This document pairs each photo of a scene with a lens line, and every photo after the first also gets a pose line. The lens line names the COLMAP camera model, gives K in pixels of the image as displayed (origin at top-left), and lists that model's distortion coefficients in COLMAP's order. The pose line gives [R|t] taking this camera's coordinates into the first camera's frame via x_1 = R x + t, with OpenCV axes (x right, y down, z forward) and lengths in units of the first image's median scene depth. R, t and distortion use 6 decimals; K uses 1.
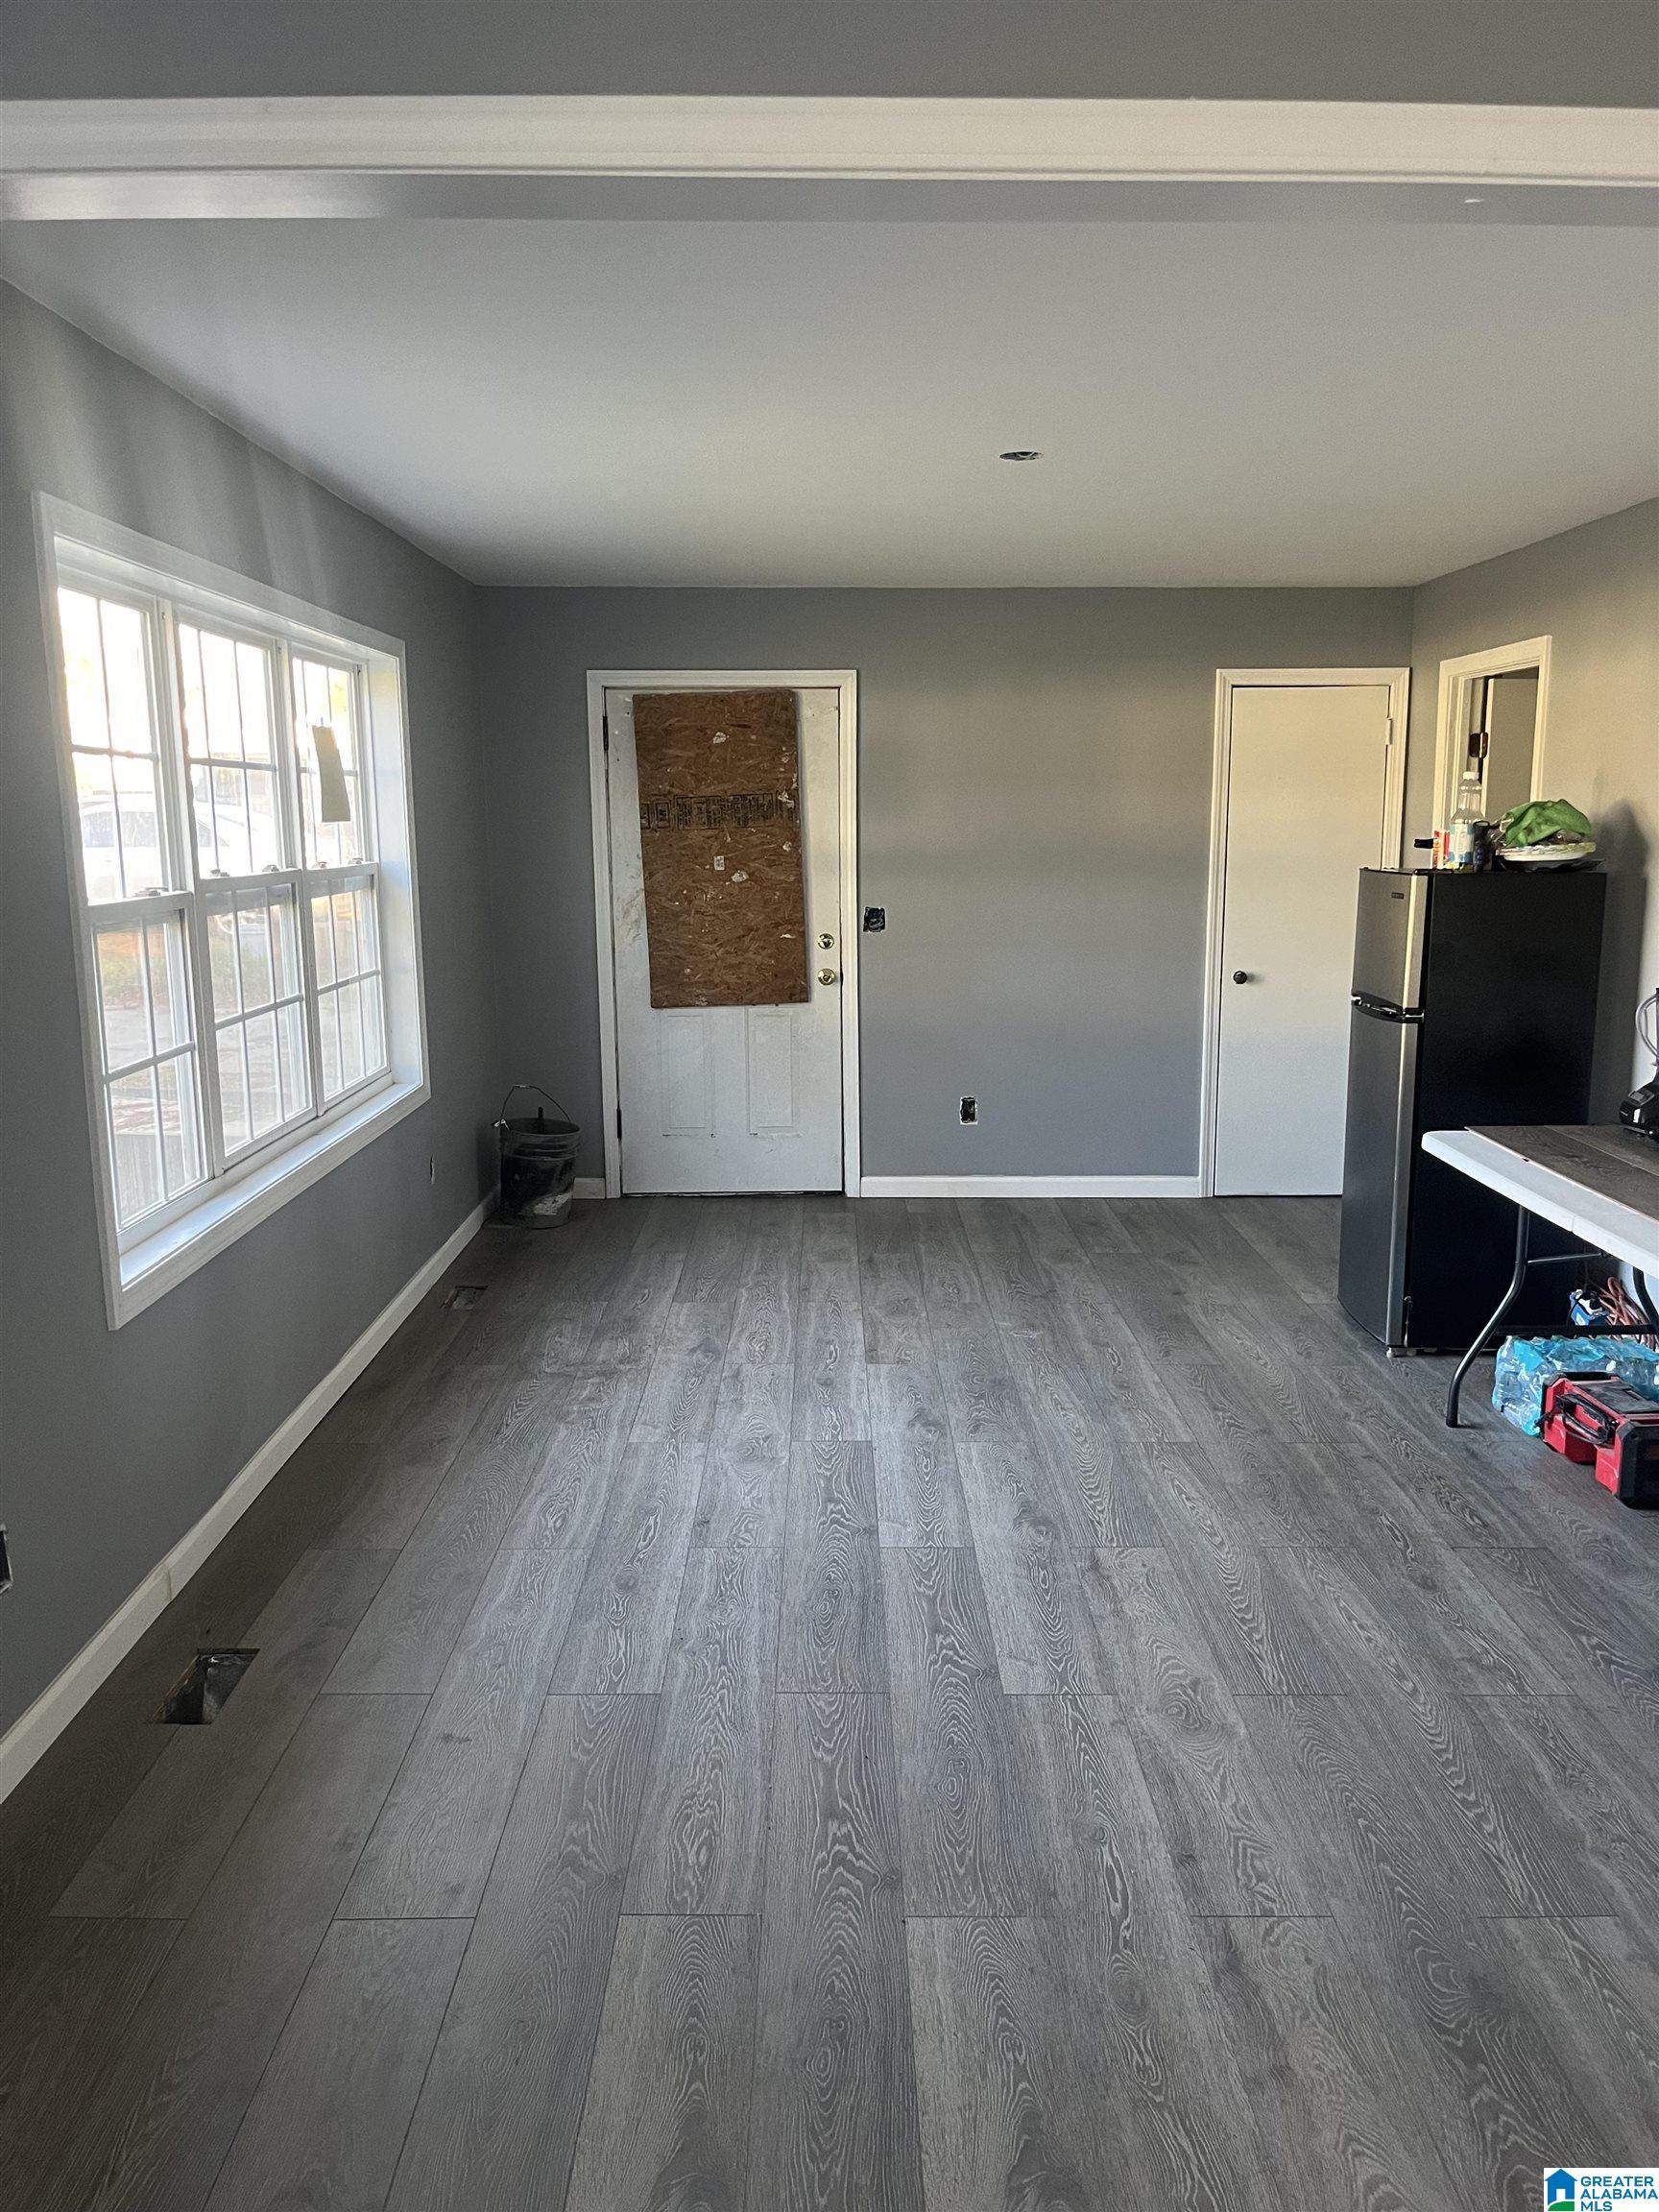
lens RADIAL K [[1636.7, 0, 822.0], [0, 1636.7, 1101.7], [0, 0, 1]] dist [0.029573, -0.004021]
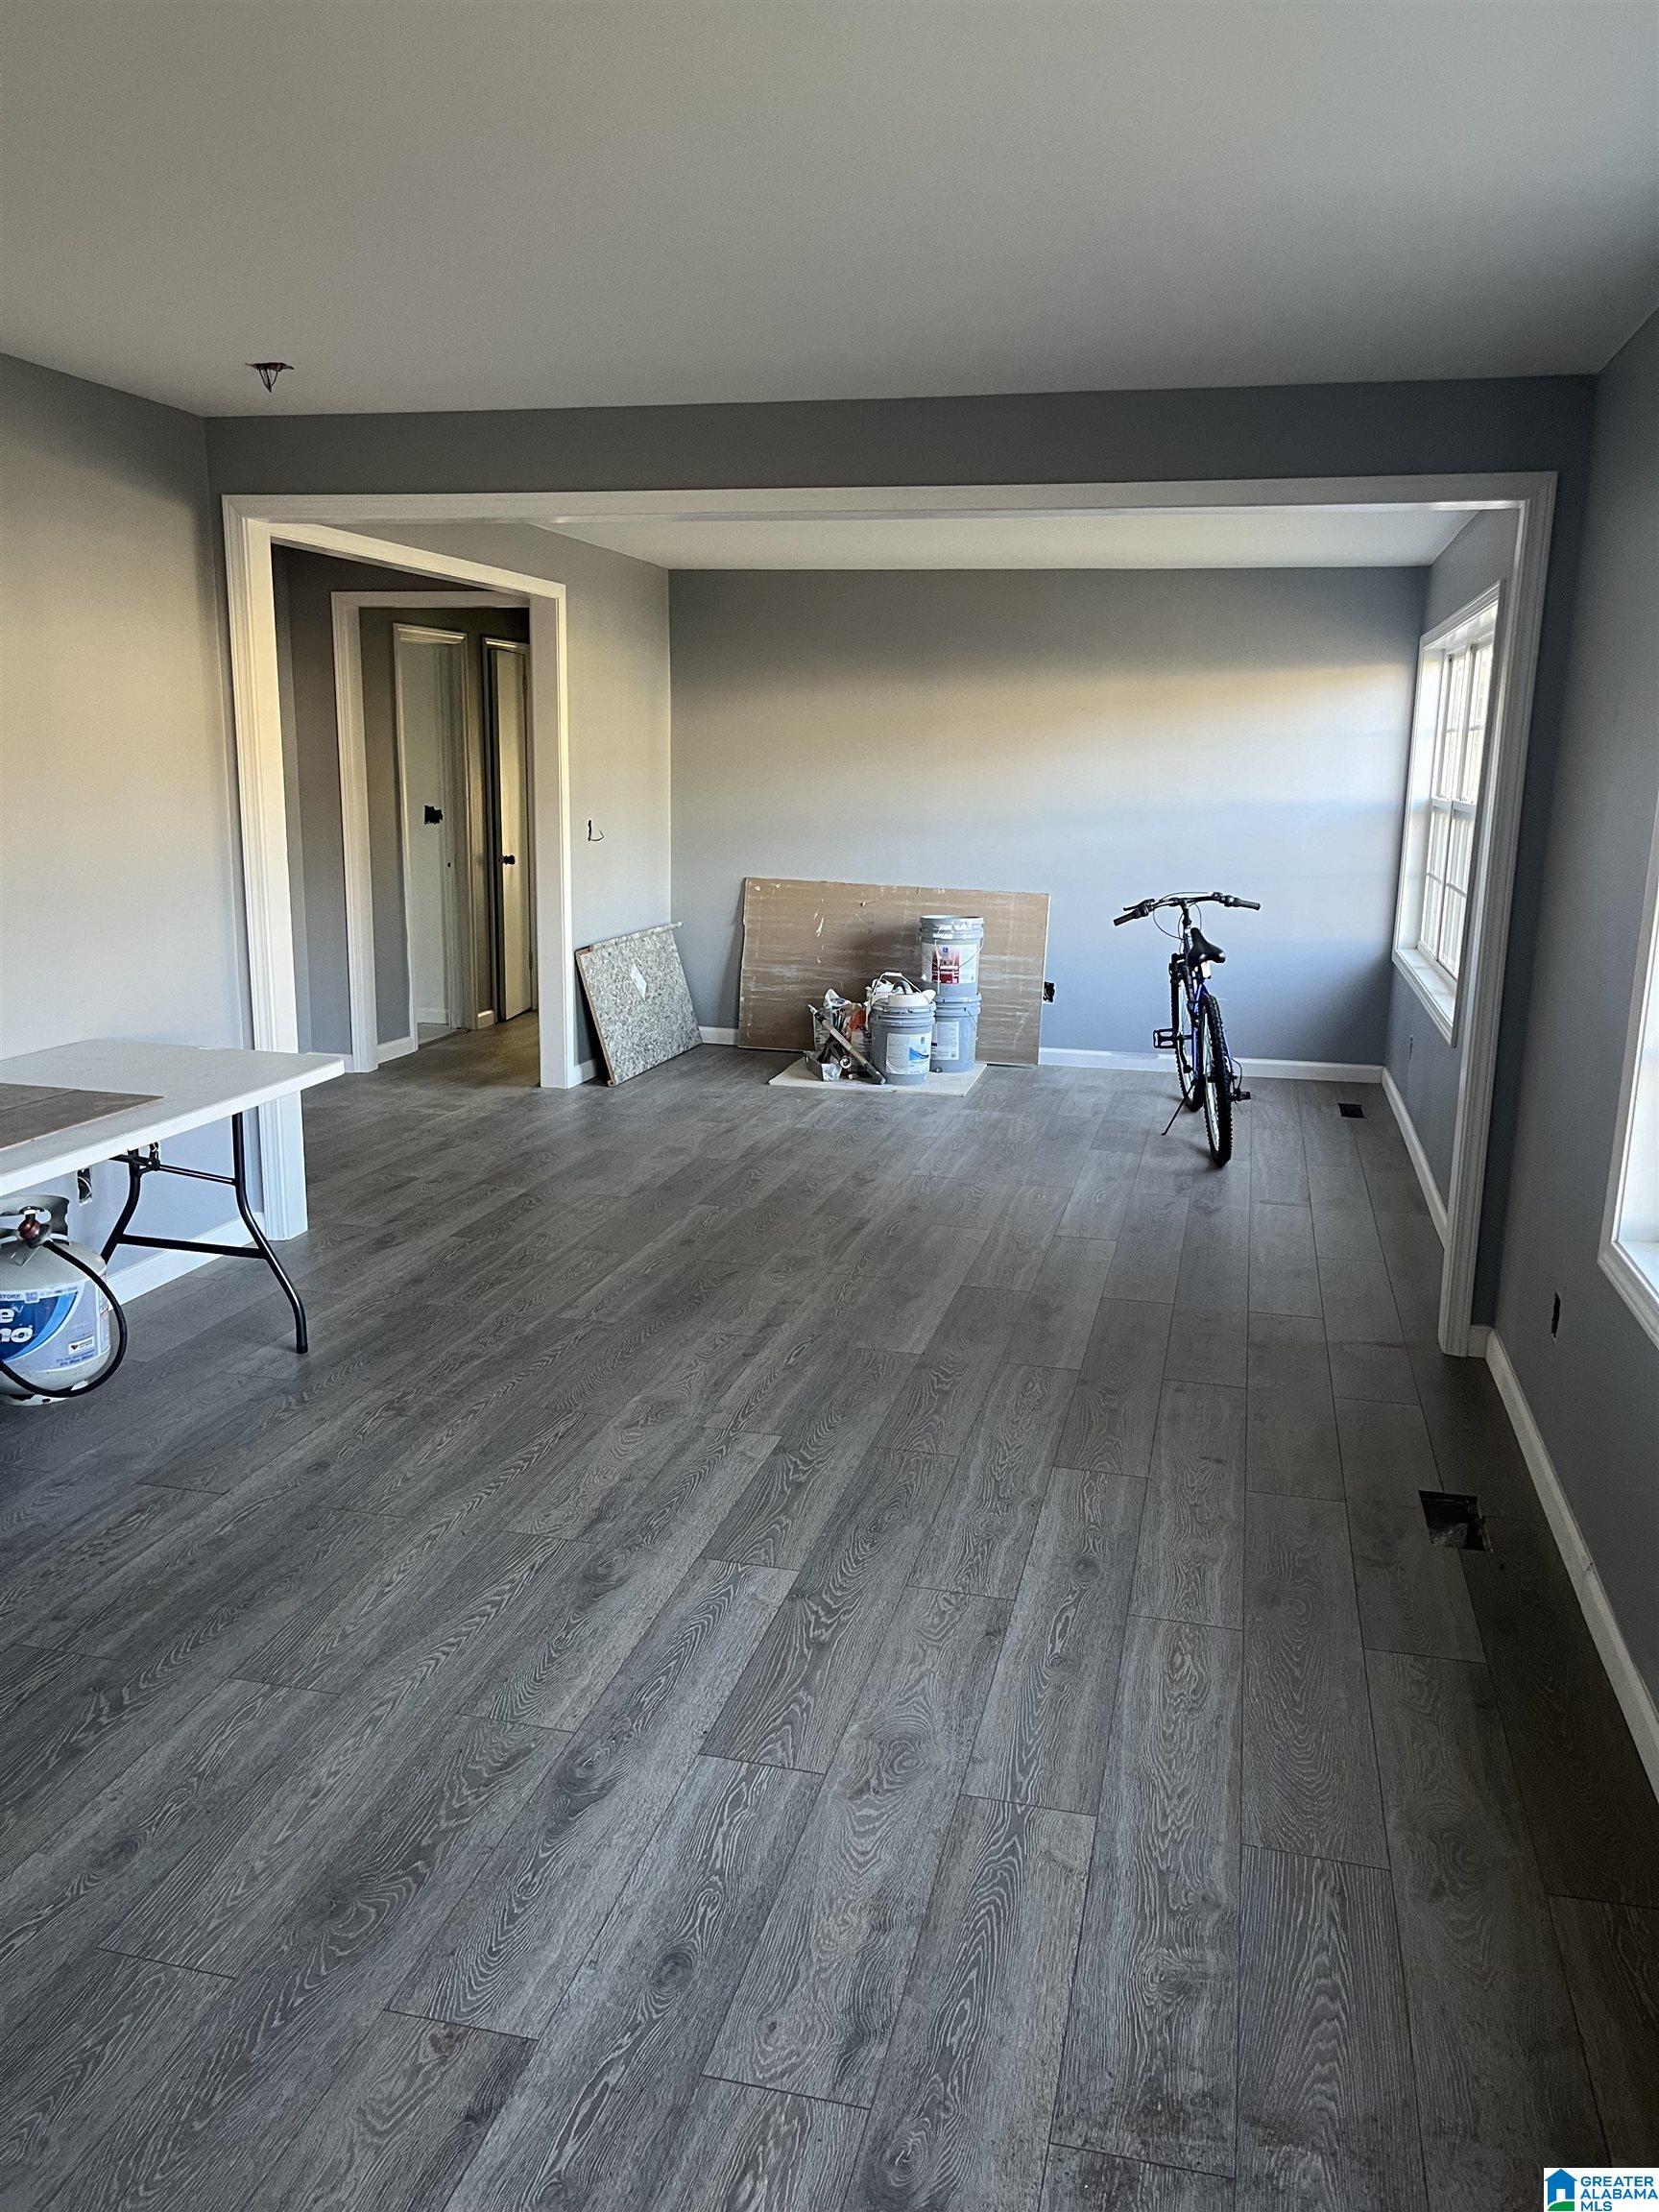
lens RADIAL K [[1636.7, 0, 830.6], [0, 1636.7, 1105.8], [0, 0, 1]] dist [0.029573, -0.004021]
pose [[-0.969707, -0.070326, 0.233930, -0.179388], [0.022674, 0.927612, 0.372857, -0.306182], [-0.243218, 0.366866, -0.897917, 1.790764]]
